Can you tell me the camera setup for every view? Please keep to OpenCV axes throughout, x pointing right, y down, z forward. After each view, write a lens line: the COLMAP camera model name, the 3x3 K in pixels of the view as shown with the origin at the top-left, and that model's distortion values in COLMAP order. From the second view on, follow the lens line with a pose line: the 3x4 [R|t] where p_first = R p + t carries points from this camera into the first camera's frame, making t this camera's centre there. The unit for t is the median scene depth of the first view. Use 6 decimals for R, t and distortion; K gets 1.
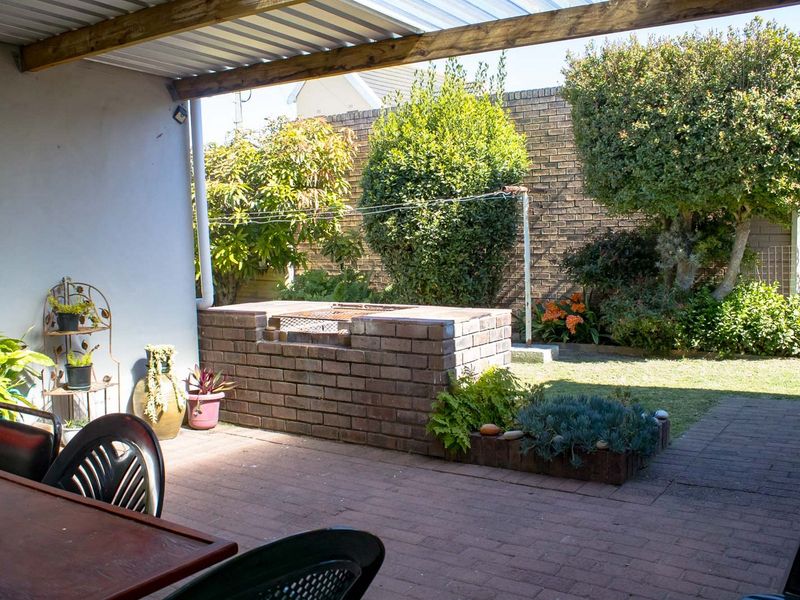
lens RADIAL K [[772.2, 0, 407.5], [0, 772.2, 301.0], [0, 0, 1]] dist [-0.089399, 0.000000]
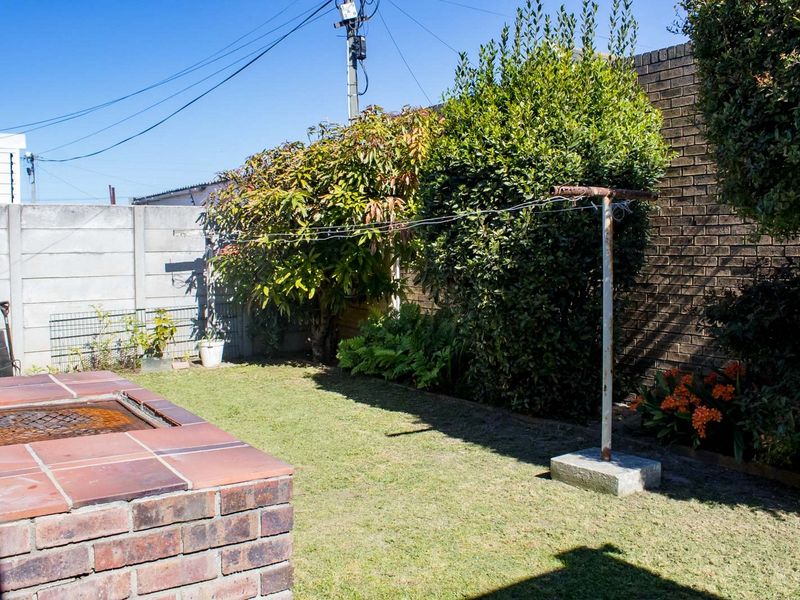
lens RADIAL K [[772.2, 0, 392.1], [0, 772.2, 302.1], [0, 0, 1]] dist [-0.089399, 0.000000]
pose [[0.940983, 0.039681, -0.336121, 0.173335], [-0.045663, 0.998908, -0.009907, -0.042898], [0.335361, 0.024670, 0.941767, 0.352319]]
